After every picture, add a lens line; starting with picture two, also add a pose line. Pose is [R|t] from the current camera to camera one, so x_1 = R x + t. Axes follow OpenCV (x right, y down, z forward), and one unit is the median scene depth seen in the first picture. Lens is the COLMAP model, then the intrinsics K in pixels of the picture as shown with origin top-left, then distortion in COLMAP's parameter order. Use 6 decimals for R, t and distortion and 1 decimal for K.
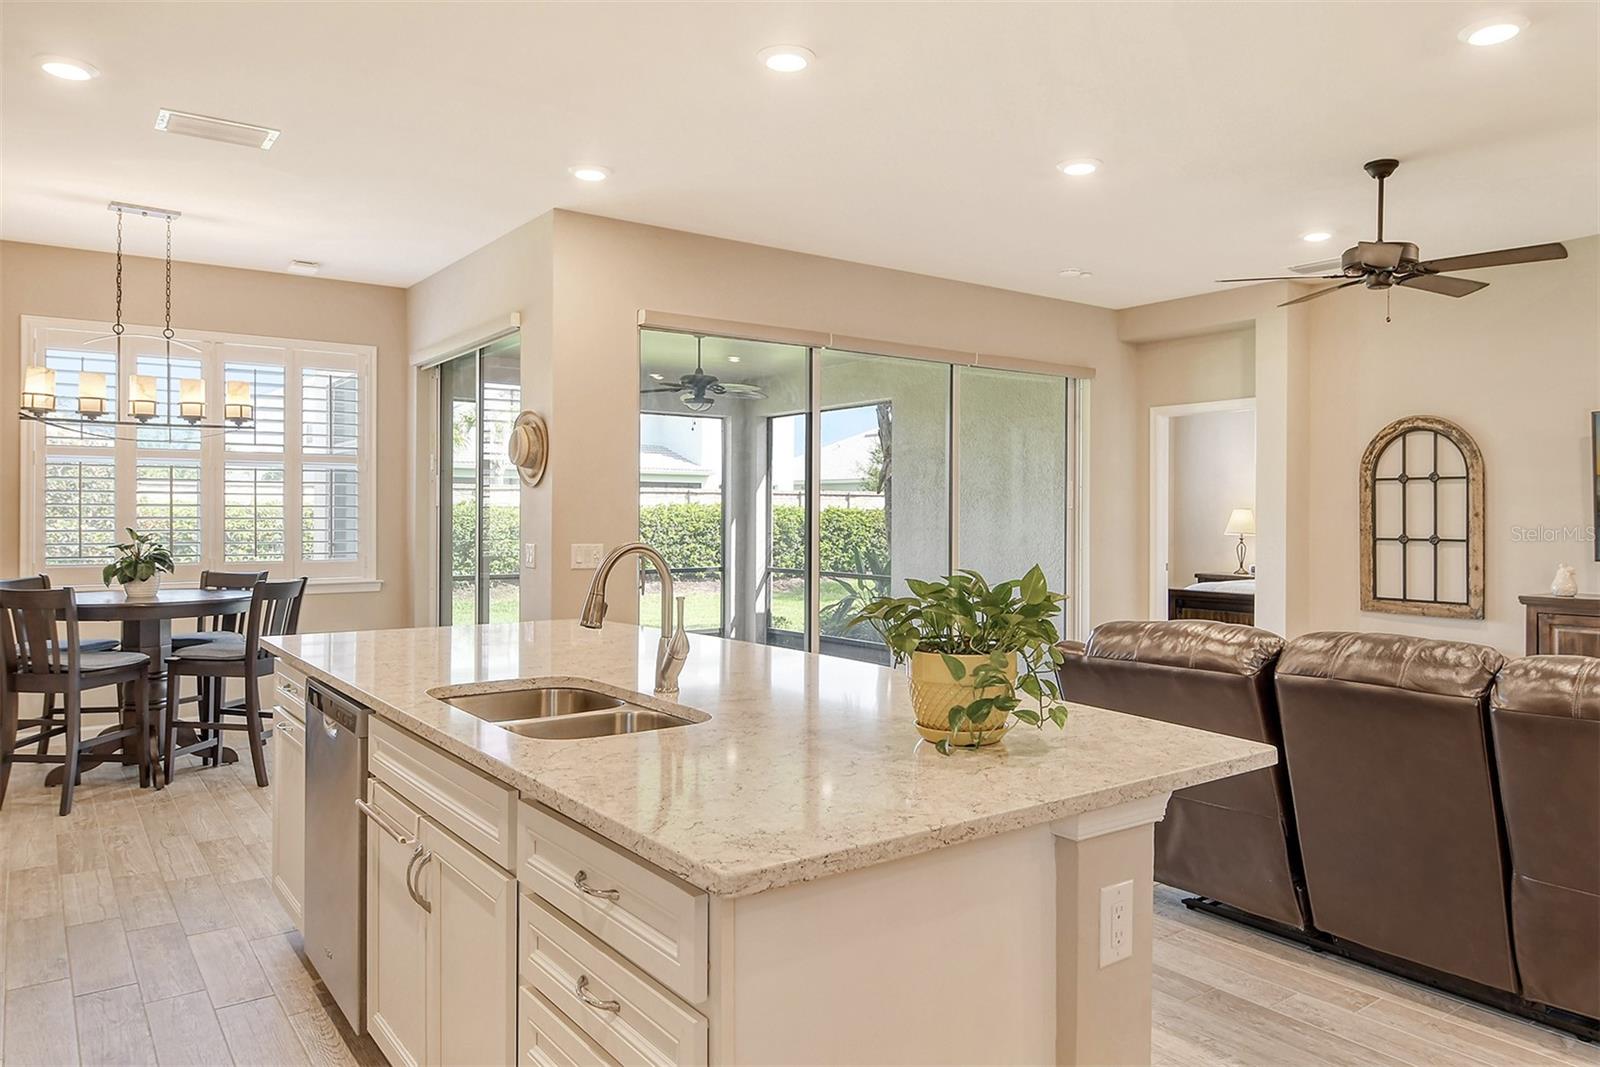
lens RADIAL K [[1091.4, 0, 795.0], [0, 1091.4, 526.0], [0, 0, 1]] dist [0.019390, -0.030308]
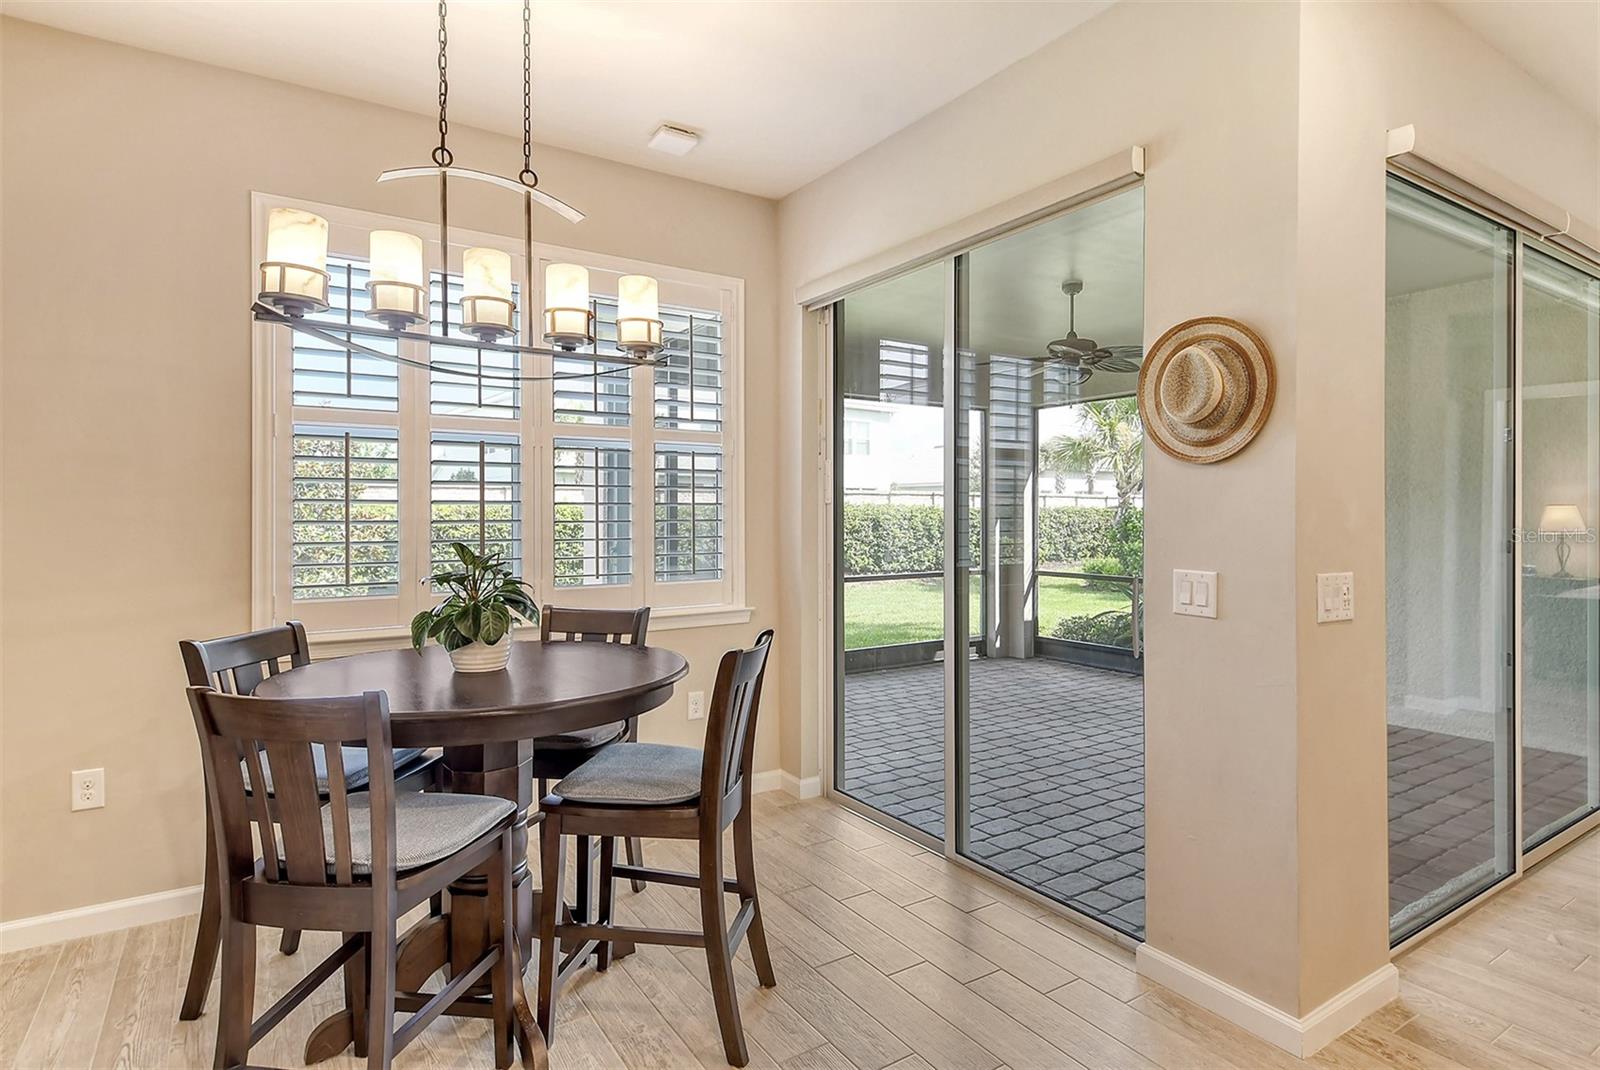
lens RADIAL K [[840.8, 0, 799.4], [0, 840.8, 526.6], [0, 0, 1]] dist [0.030025, -0.018110]
pose [[0.999289, -0.001361, -0.037683, -0.367290], [0.001569, 0.999984, 0.005480, -0.006889], [0.037675, -0.005535, 0.999275, 0.511666]]
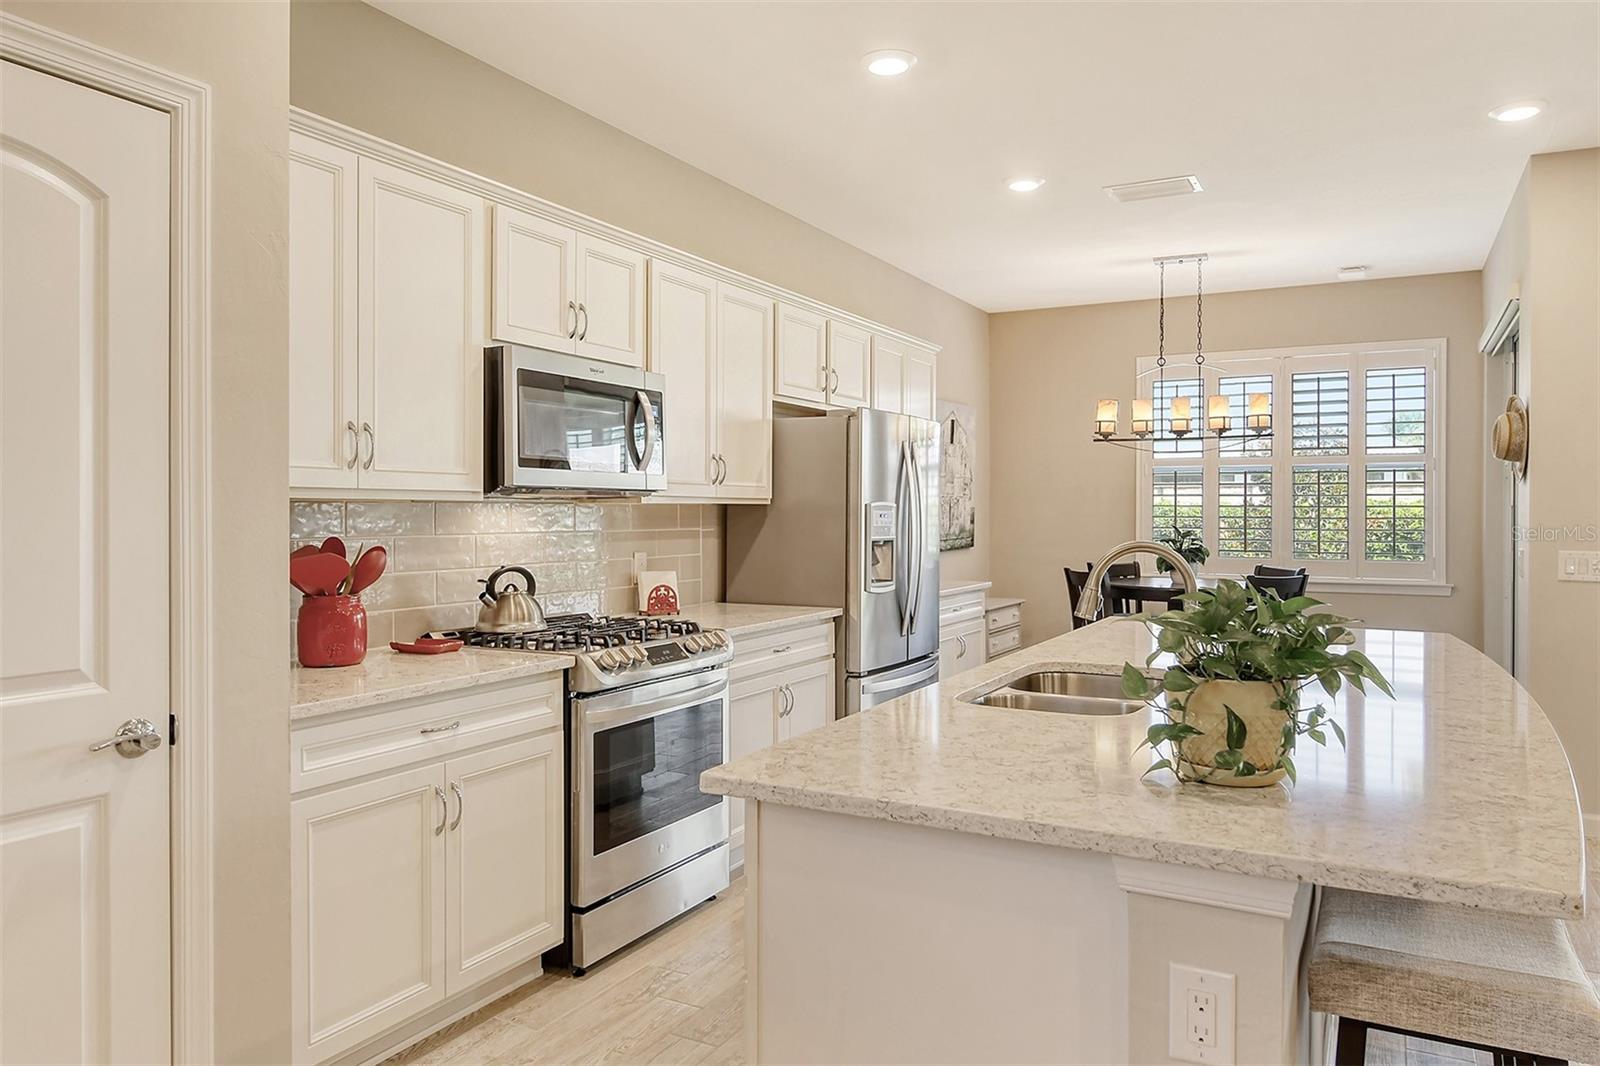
lens RADIAL K [[1091.4, 0, 813.4], [0, 1091.4, 510.2], [0, 0, 1]] dist [0.019390, -0.030308]
pose [[0.414860, -0.002354, -0.909882, 0.274190], [-0.011386, 0.999905, -0.007778, -0.000661], [0.909814, 0.013587, 0.414794, 0.121230]]
